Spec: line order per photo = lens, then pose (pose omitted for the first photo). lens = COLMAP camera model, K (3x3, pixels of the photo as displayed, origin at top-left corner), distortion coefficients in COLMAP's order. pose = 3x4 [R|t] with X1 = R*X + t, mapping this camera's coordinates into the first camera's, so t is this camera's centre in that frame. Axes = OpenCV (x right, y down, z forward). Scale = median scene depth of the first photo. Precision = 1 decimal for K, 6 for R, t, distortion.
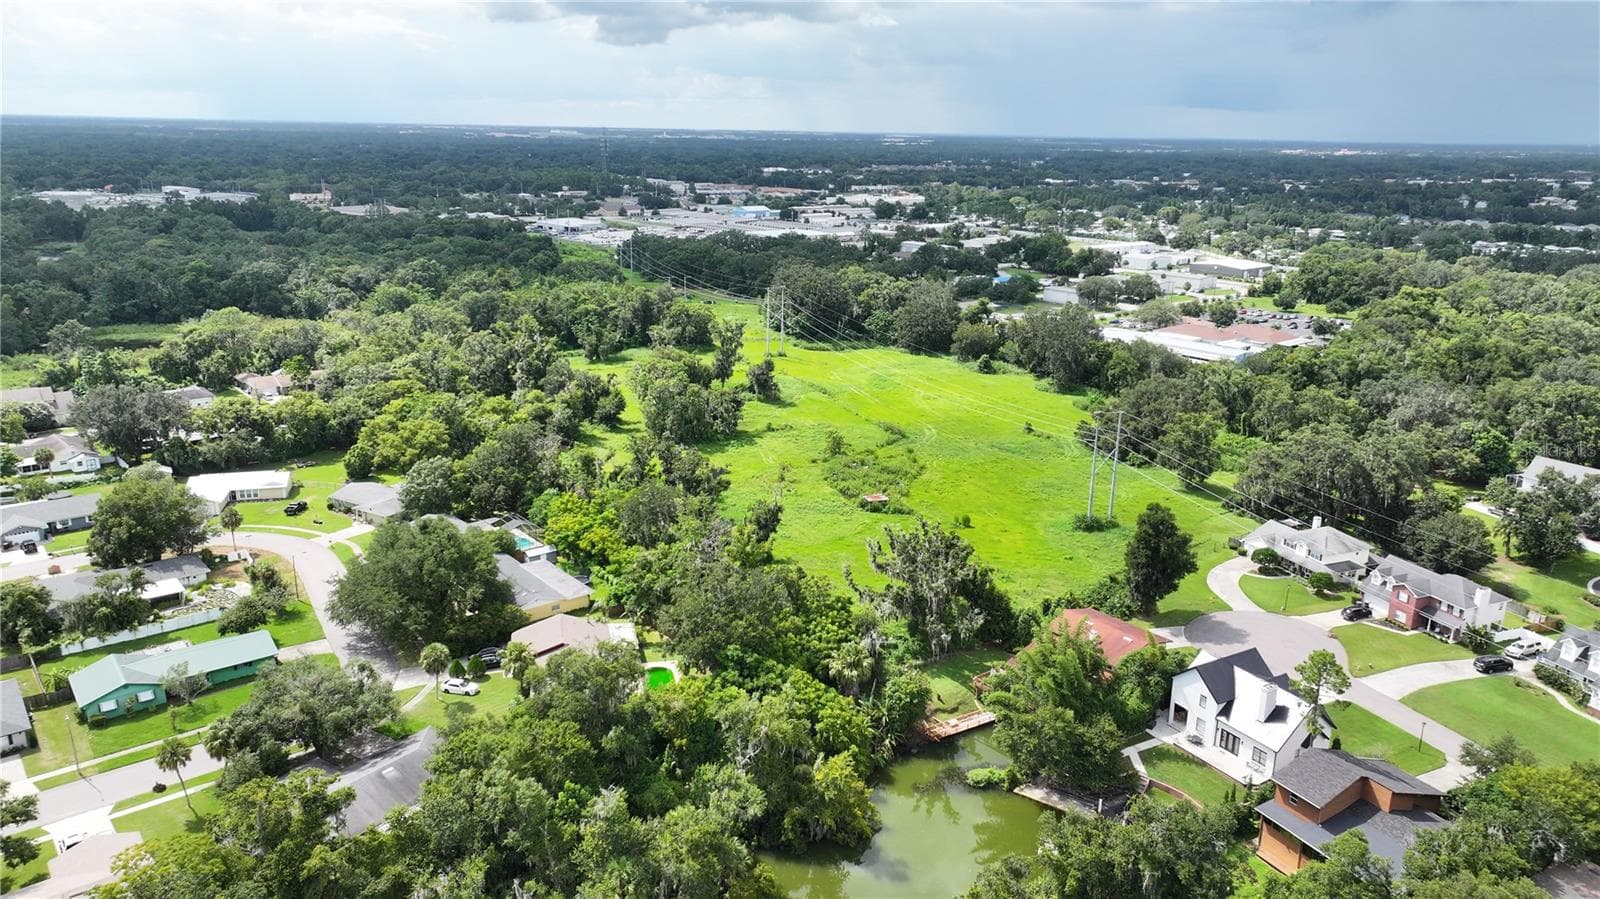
lens RADIAL K [[1119.4, 0, 798.0], [0, 1119.4, 448.8], [0, 0, 1]] dist [0.000975, 0.018689]
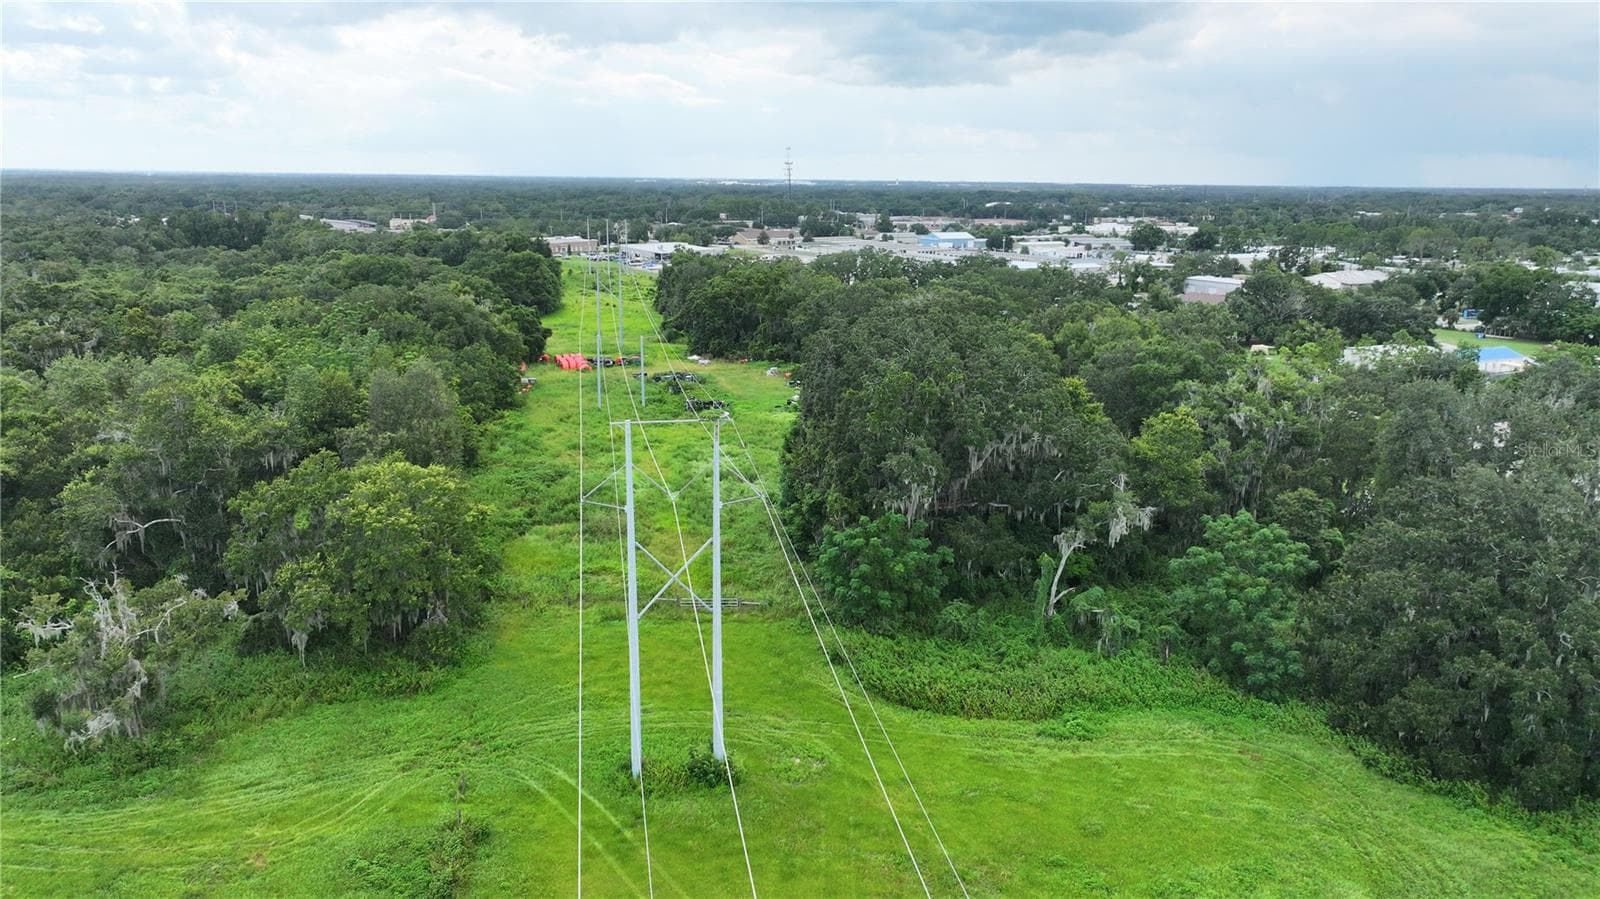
lens RADIAL K [[1119.4, 0, 816.4], [0, 1119.4, 455.5], [0, 0, 1]] dist [0.000975, 0.018689]
pose [[0.981998, 0.042364, -0.184079, 0.038345], [-0.049674, 0.998142, -0.035282, -0.147813], [0.182242, 0.043791, 0.982278, 0.922247]]
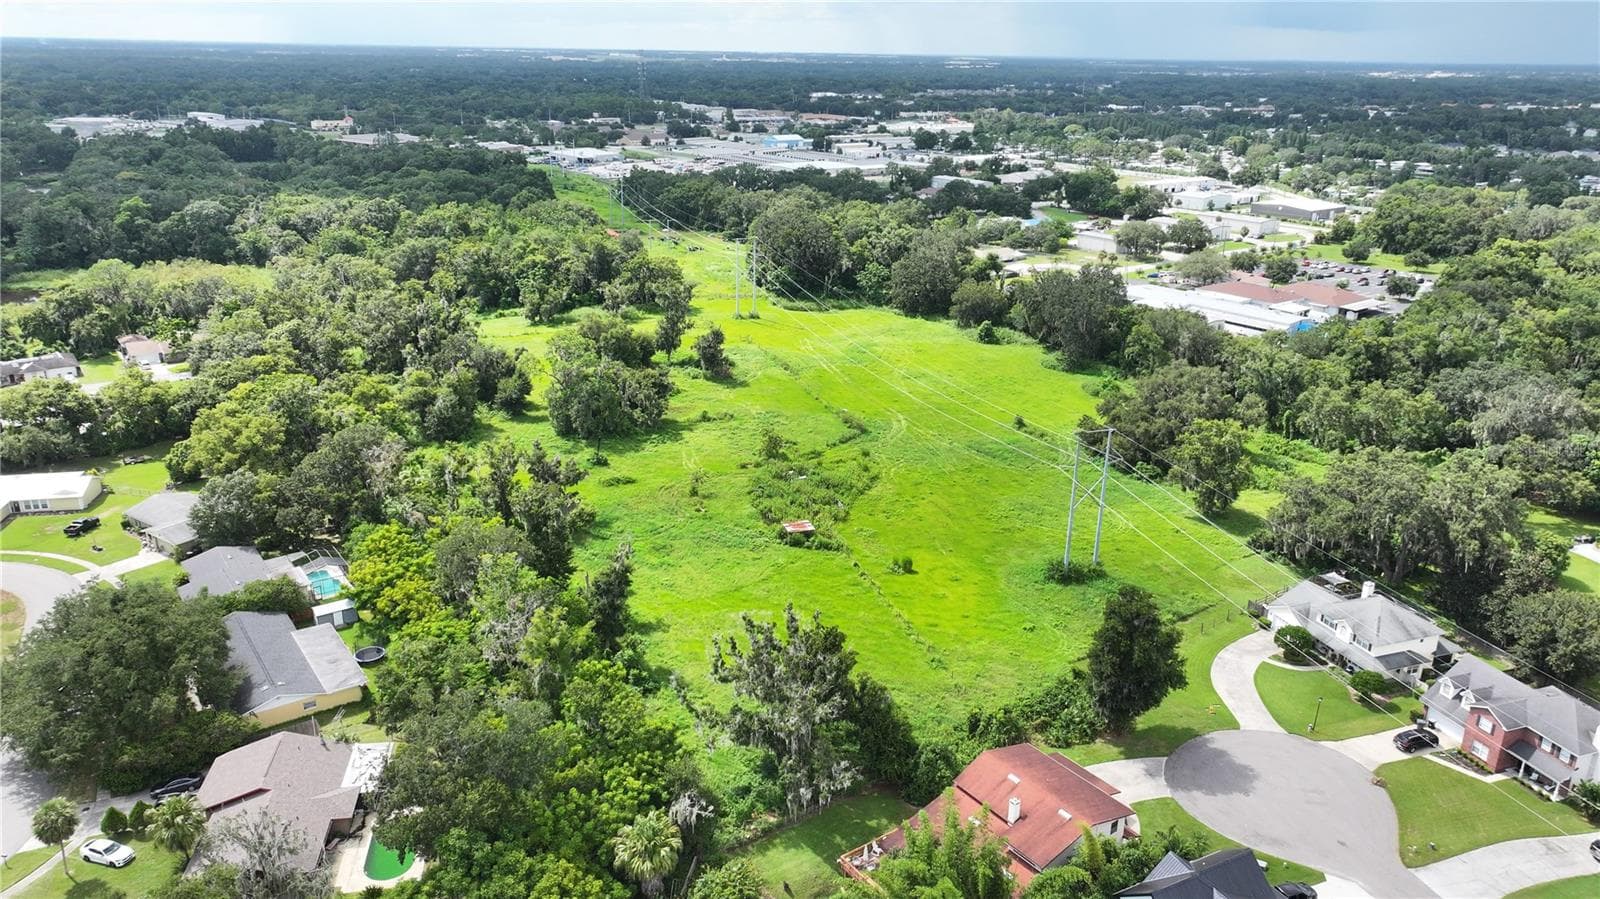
lens RADIAL K [[1119.4, 0, 800.5], [0, 1119.4, 448.0], [0, 0, 1]] dist [0.000975, 0.018689]
pose [[0.998554, 0.015946, -0.051330, 0.075983], [-0.012726, 0.997967, 0.062448, -0.041709], [0.052221, -0.061704, 0.996727, 0.150925]]
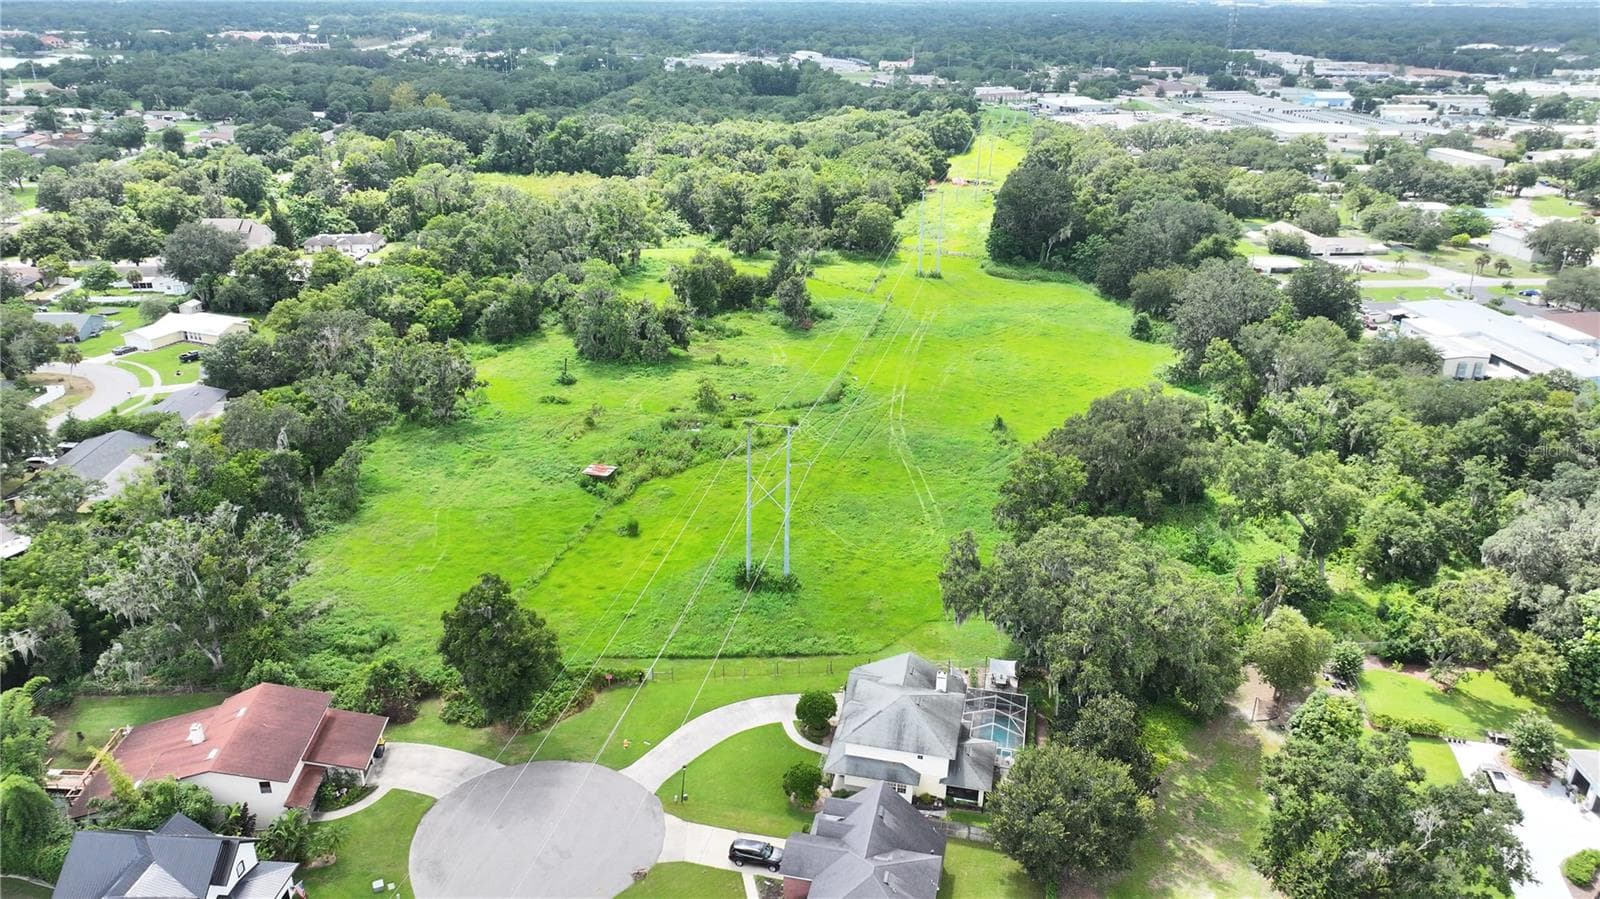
lens RADIAL K [[1119.4, 0, 799.7], [0, 1119.4, 448.4], [0, 0, 1]] dist [0.000975, 0.018689]
pose [[0.817838, 0.215005, -0.533774, 0.416811], [-0.158134, 0.975838, 0.150779, -0.077166], [0.553295, -0.038905, 0.832077, 0.288197]]
